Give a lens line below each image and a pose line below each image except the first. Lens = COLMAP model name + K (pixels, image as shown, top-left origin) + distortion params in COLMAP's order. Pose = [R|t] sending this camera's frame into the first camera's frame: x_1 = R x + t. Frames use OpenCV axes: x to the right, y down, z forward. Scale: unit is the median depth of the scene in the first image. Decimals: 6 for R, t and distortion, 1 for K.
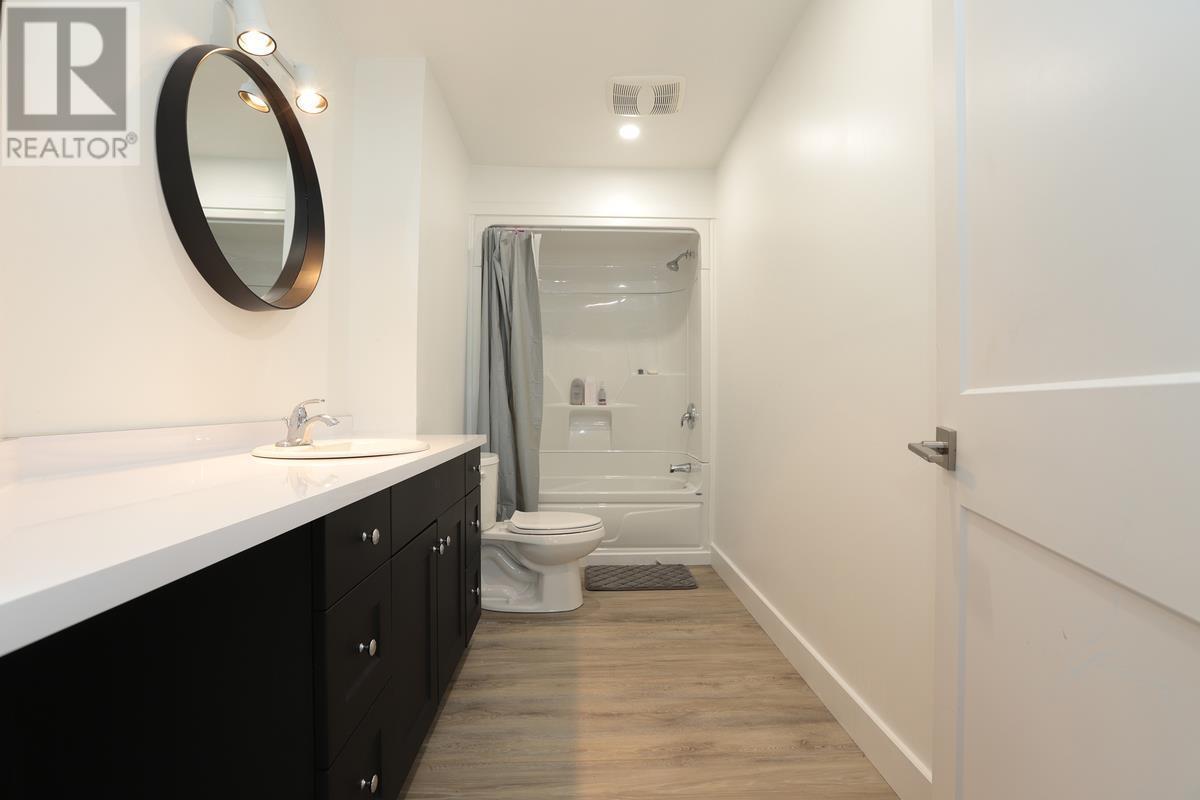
lens RADIAL K [[540.9, 0, 587.9], [0, 540.9, 405.4], [0, 0, 1]] dist [-0.053949, 0.016188]
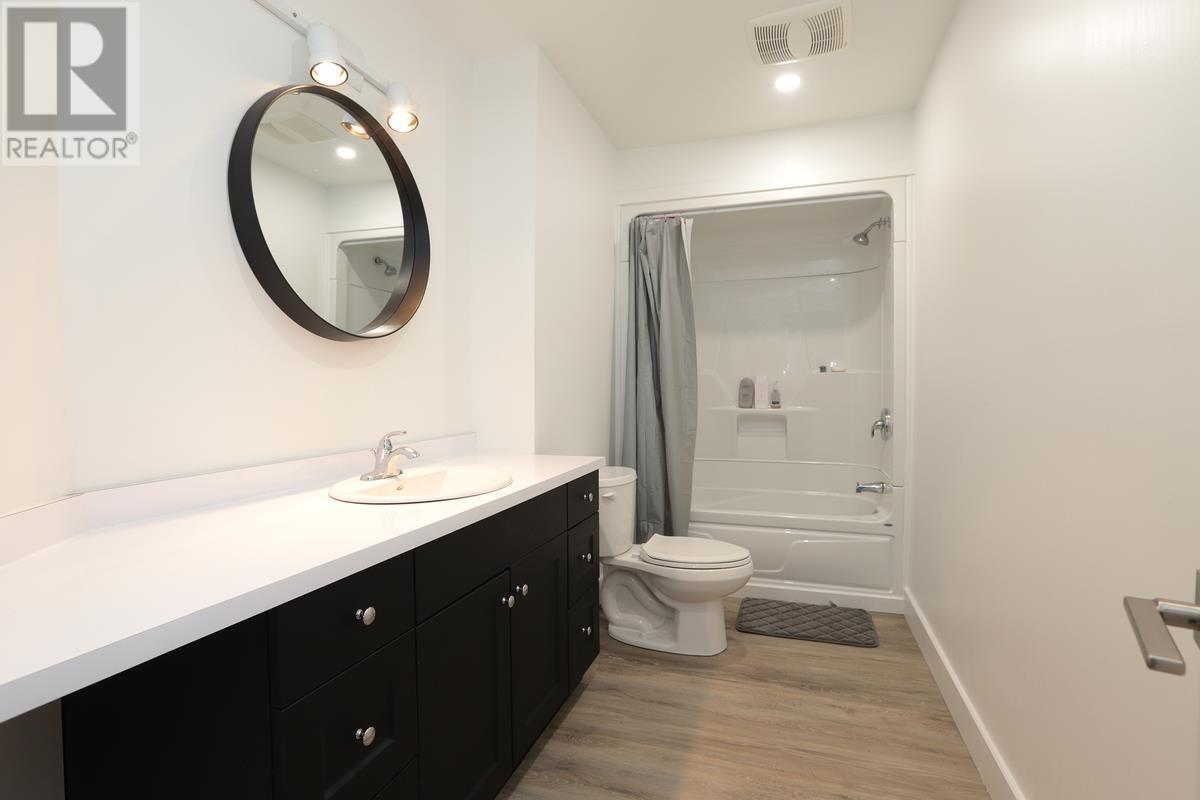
lens RADIAL K [[540.9, 0, 611.0], [0, 540.9, 398.4], [0, 0, 1]] dist [-0.053949, 0.016188]
pose [[0.932484, 0.002548, -0.361201, 0.118124], [0.008344, 0.999556, 0.028594, -0.055562], [0.361114, -0.029677, 0.932049, 0.133036]]
